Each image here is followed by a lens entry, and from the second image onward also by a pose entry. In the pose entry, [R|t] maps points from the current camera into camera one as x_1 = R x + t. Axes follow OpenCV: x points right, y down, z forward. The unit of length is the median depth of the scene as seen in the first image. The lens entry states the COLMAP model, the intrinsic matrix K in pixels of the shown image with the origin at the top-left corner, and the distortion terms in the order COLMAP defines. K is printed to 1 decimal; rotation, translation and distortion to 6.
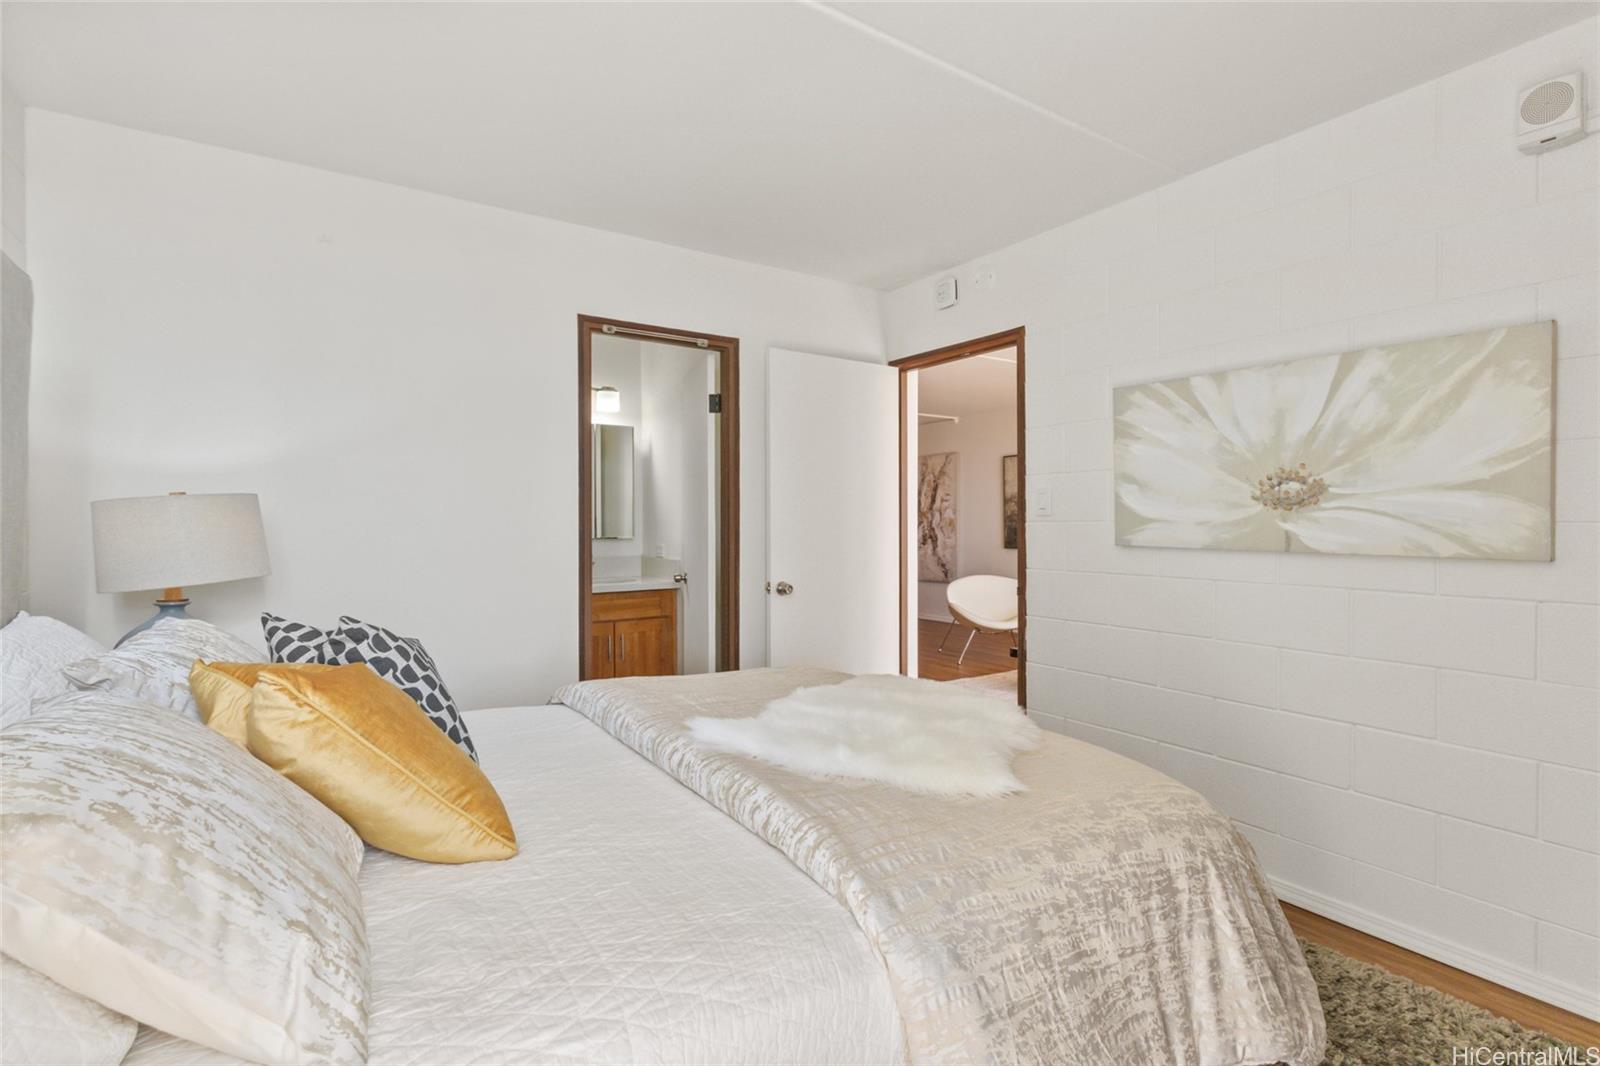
lens RADIAL K [[741.2, 0, 805.4], [0, 741.2, 522.0], [0, 0, 1]] dist [-0.000370, 0.003420]
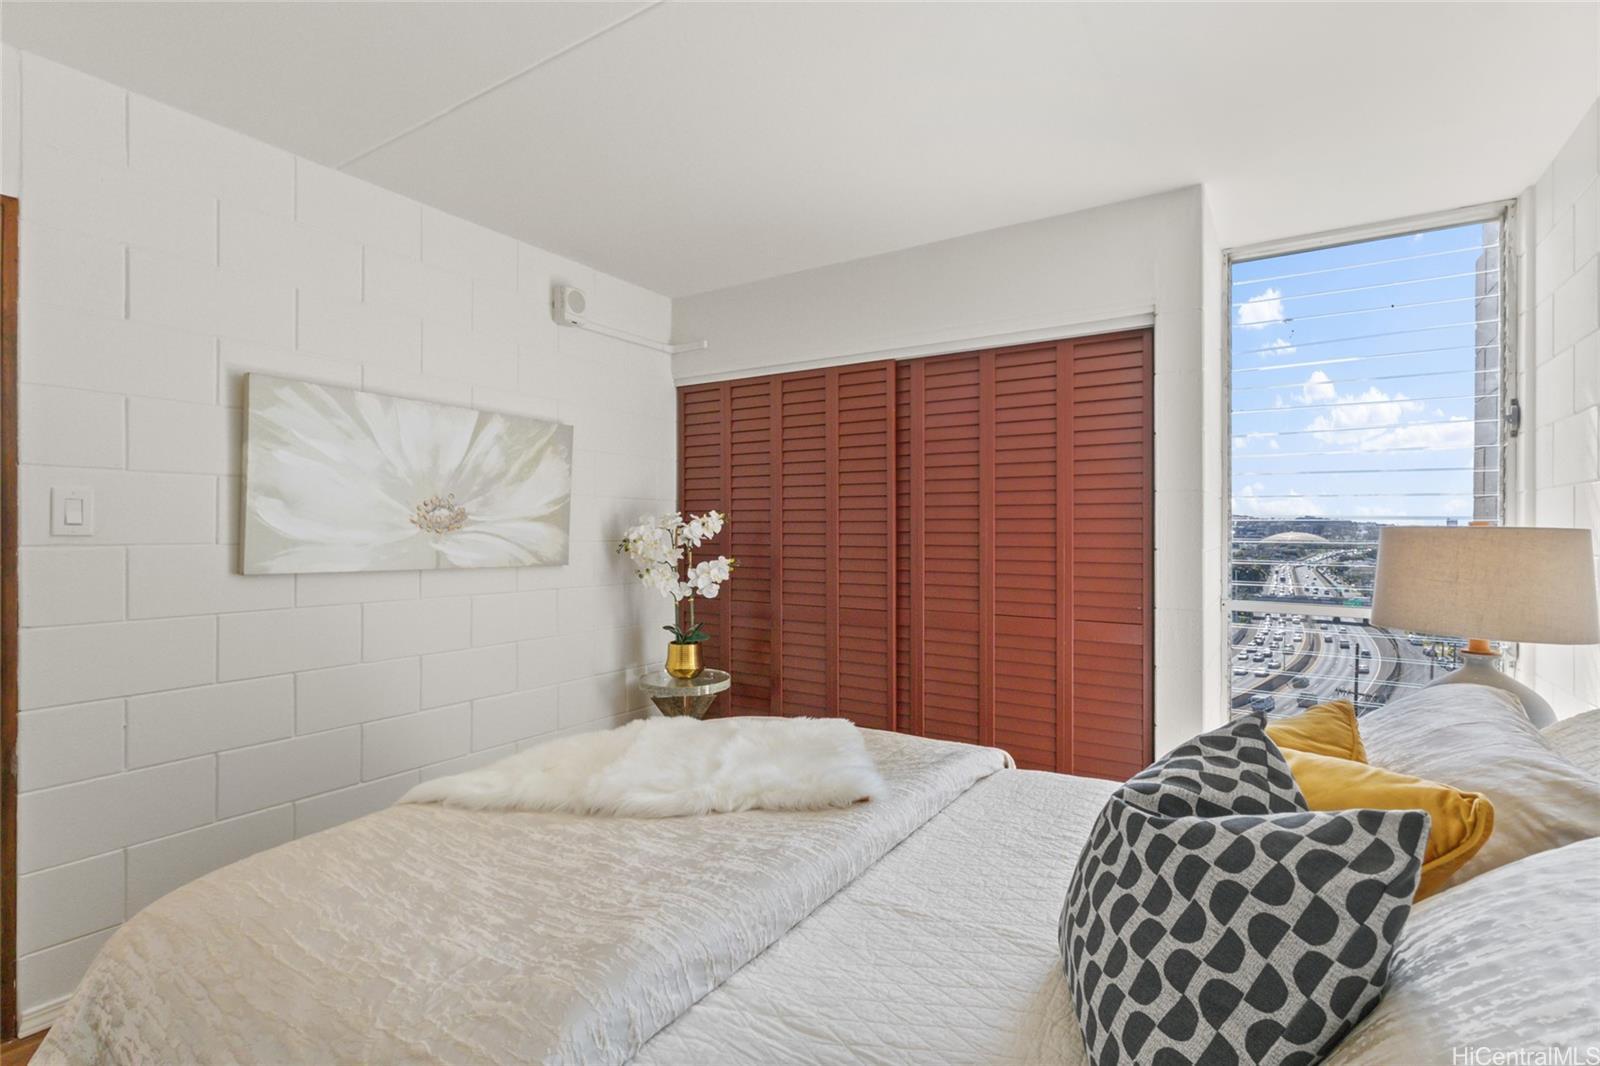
lens RADIAL K [[741.2, 0, 809.1], [0, 741.2, 535.2], [0, 0, 1]] dist [-0.000370, 0.003420]
pose [[-0.404304, -0.001358, 0.914624, -0.648993], [-0.001168, 0.999999, 0.000969, -0.014406], [-0.914624, -0.000676, -0.404305, 0.959938]]
